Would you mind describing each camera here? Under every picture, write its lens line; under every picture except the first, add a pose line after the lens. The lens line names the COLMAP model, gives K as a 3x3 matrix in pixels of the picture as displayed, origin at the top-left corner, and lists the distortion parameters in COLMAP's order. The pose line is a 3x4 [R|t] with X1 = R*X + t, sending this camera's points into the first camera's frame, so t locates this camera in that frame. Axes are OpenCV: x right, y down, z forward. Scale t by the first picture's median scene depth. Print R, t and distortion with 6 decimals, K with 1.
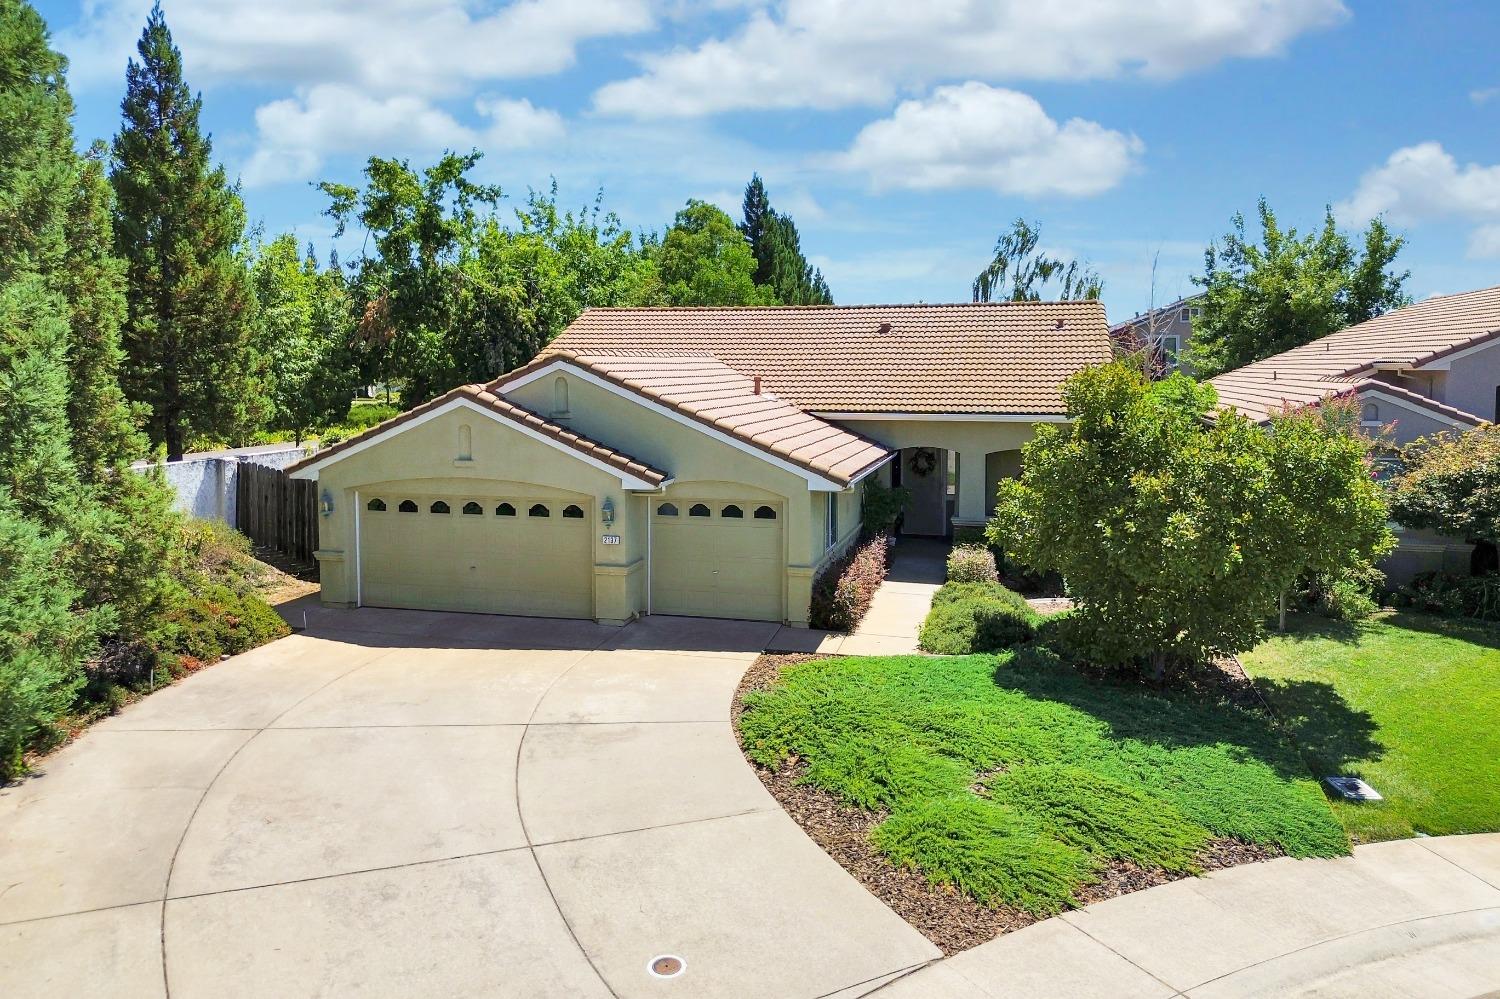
lens RADIAL K [[1029.5, 0, 746.7], [0, 1029.5, 501.3], [0, 0, 1]] dist [0.014010, 0.002899]
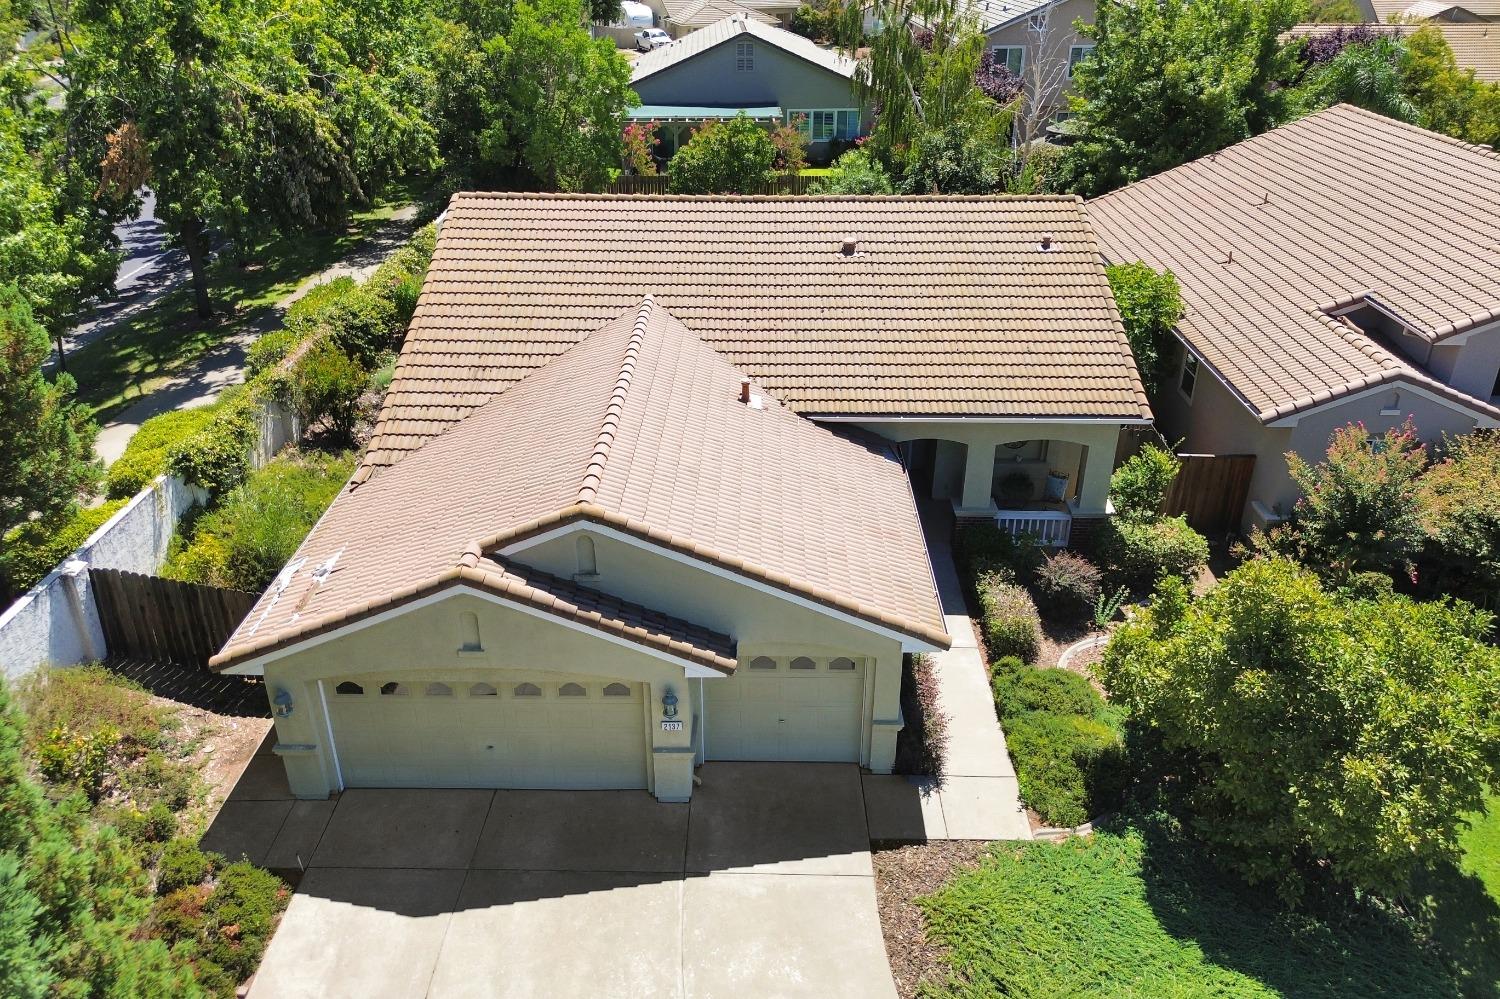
lens RADIAL K [[1029.5, 0, 751.7], [0, 1029.5, 499.9], [0, 0, 1]] dist [0.014010, 0.002899]
pose [[0.972125, -0.110895, 0.206578, -0.216285], [0.032269, 0.935970, 0.350597, -0.418632], [-0.232230, -0.334159, 0.913459, 0.267992]]
